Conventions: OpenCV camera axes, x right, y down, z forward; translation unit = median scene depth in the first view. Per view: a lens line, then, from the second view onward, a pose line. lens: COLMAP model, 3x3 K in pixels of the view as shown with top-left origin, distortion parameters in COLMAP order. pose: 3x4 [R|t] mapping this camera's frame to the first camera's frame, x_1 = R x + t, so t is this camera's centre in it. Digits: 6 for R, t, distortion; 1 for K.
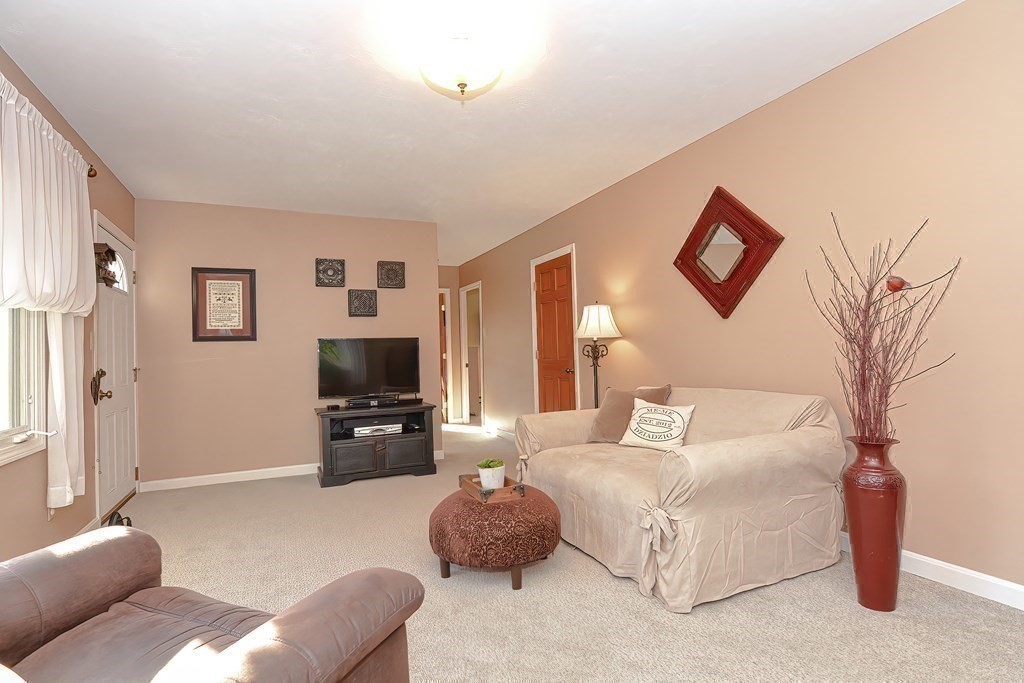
lens RADIAL K [[506.5, 0, 510.6], [0, 506.5, 336.6], [0, 0, 1]] dist [-0.018558, -0.001351]
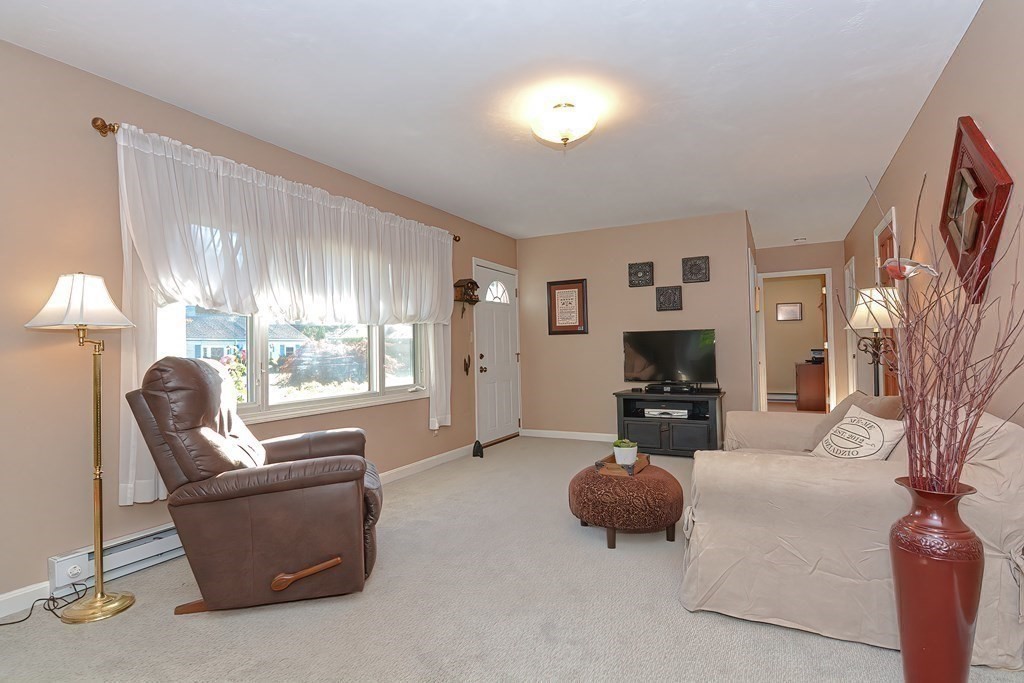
lens RADIAL K [[506.5, 0, 509.2], [0, 506.5, 345.6], [0, 0, 1]] dist [-0.018558, -0.001351]
pose [[0.605157, 0.012194, -0.796013, 0.414918], [0.027629, 0.998959, 0.036307, -0.014506], [0.795627, -0.043964, 0.604189, 0.054217]]
